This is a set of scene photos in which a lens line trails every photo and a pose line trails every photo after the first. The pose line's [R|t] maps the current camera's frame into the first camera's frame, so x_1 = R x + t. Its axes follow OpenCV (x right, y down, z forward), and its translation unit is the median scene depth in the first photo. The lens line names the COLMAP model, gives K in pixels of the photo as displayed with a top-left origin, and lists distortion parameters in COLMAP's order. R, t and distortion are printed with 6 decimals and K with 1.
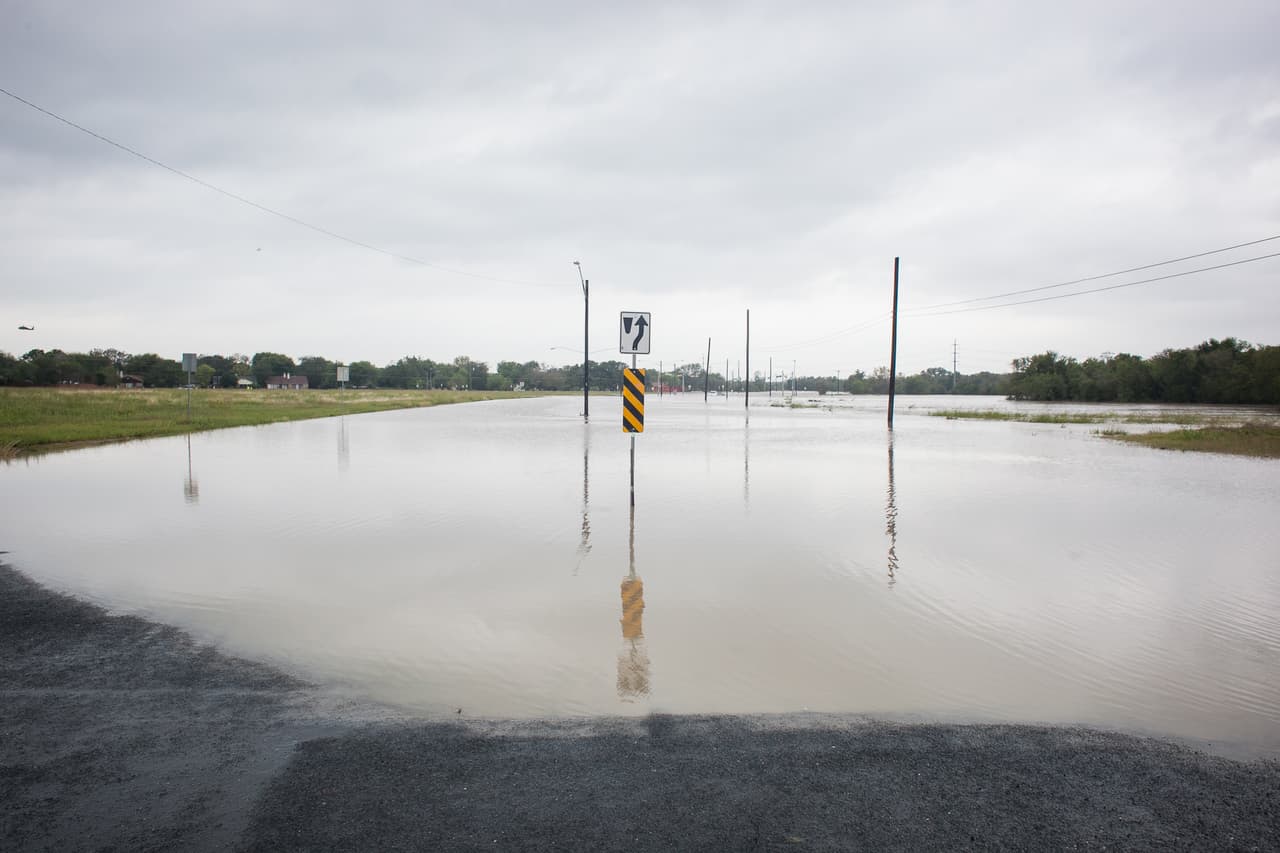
lens RADIAL K [[1077.3, 0, 640.0], [0, 1077.3, 426.5], [0, 0, 1]] dist [-0.090694, 0.119649]
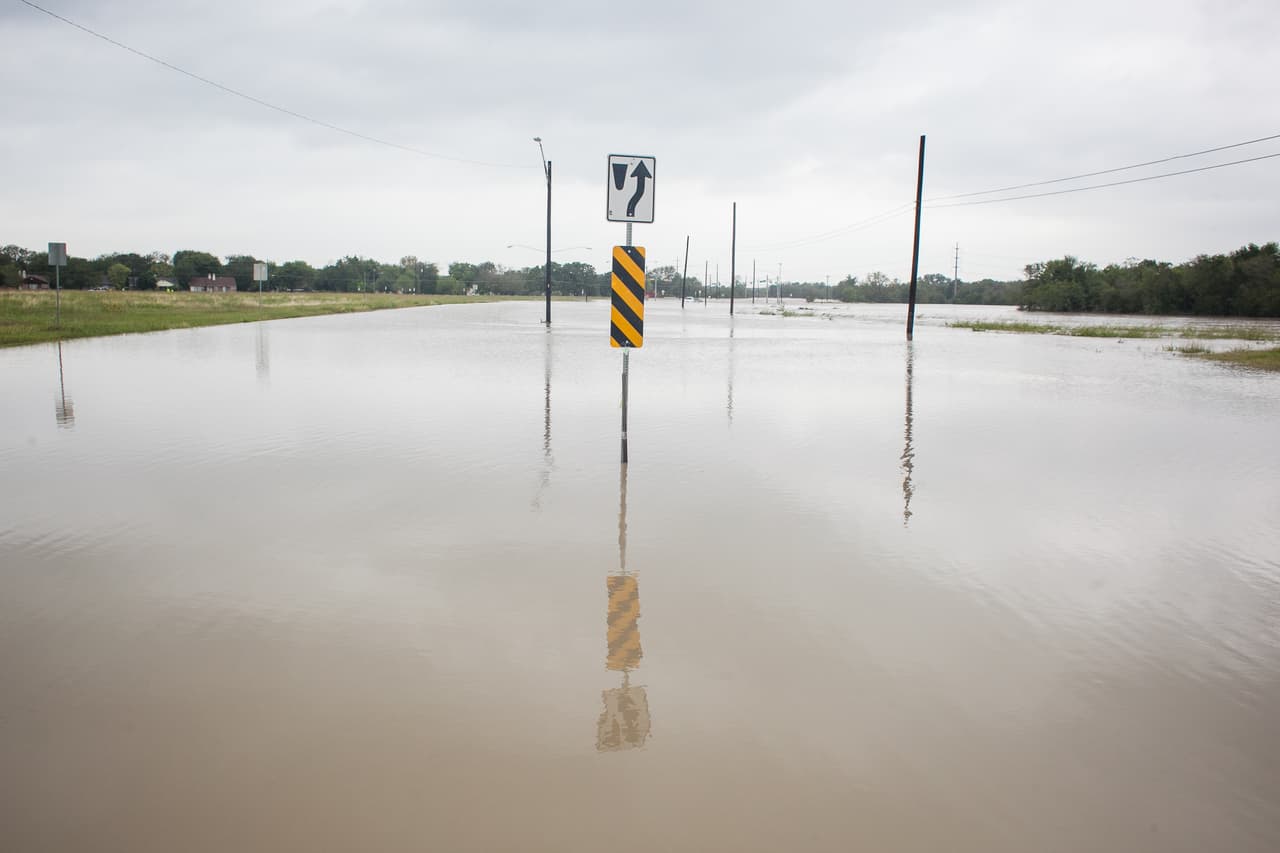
lens RADIAL K [[1077.3, 0, 640.0], [0, 1077.3, 426.5], [0, 0, 1]] dist [-0.090694, 0.119649]
pose [[0.999308, 0.004480, 0.036914, -0.006646], [-0.007571, 0.996435, 0.084018, -0.000423], [-0.036406, -0.084239, 0.995780, 0.111024]]
